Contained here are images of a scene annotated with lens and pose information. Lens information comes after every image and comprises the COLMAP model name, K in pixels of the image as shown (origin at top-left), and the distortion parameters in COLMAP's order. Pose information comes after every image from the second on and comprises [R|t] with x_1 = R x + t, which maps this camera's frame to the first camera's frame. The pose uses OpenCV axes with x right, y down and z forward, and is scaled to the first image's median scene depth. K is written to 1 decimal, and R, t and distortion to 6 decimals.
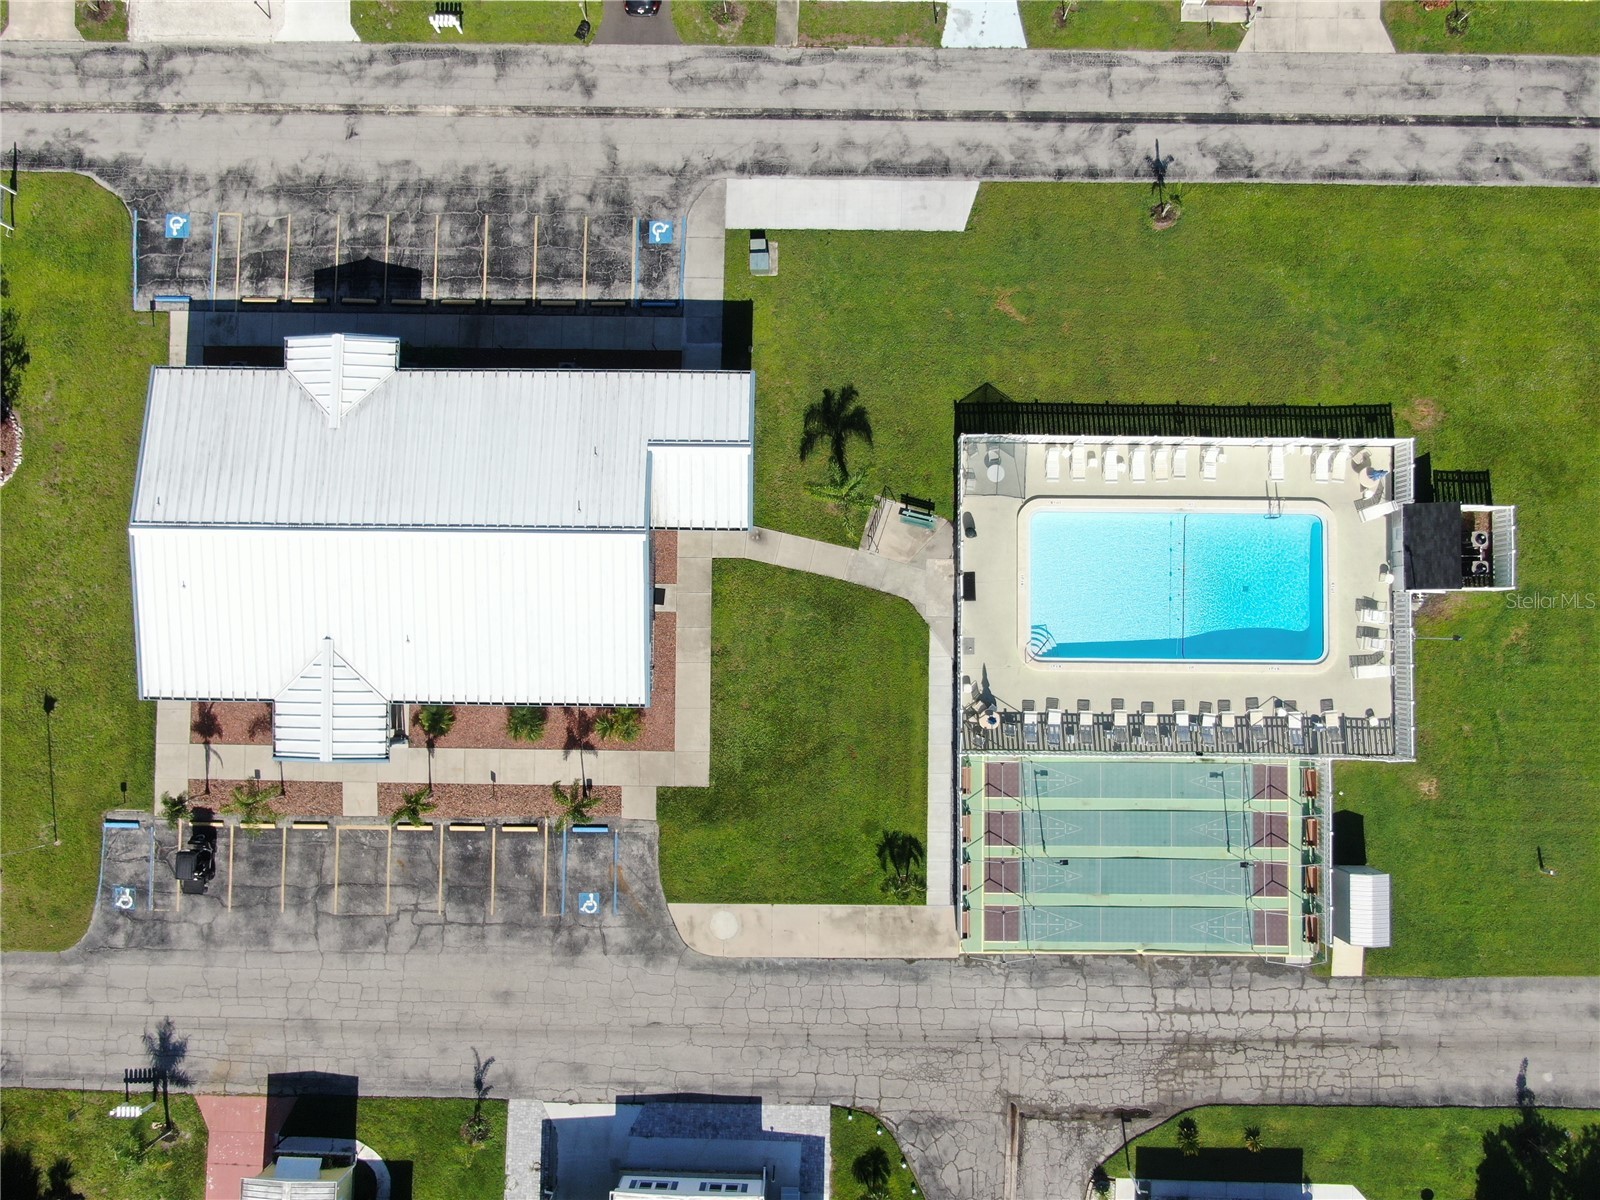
lens RADIAL K [[1141.6, 0, 800.0], [0, 1141.6, 600.0], [0, 0, 1]] dist [-0.020969, 0.004333]
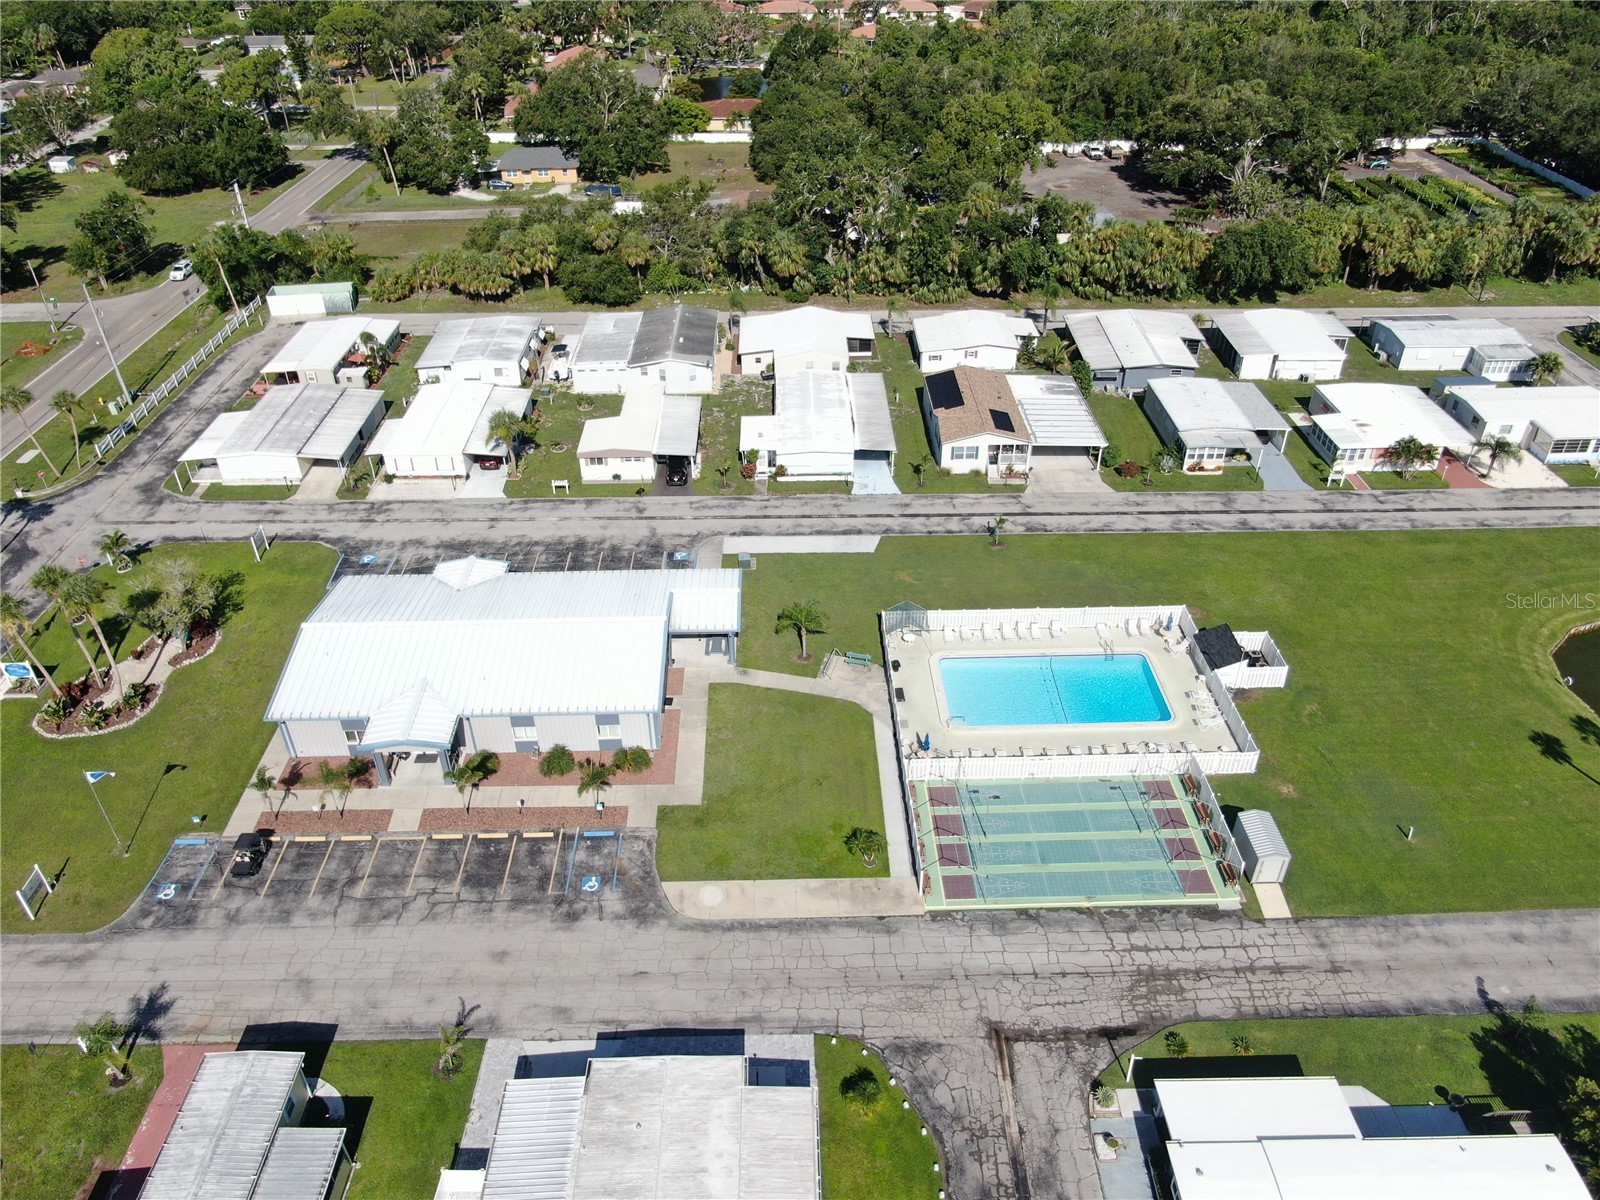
lens RADIAL K [[1141.6, 0, 800.0], [0, 1141.6, 600.0], [0, 0, 1]] dist [-0.020969, 0.004333]
pose [[0.999268, -0.010530, 0.036765, -0.017793], [0.035618, 0.606299, -0.794439, 0.998742], [-0.013925, 0.795167, 0.606231, 0.095135]]
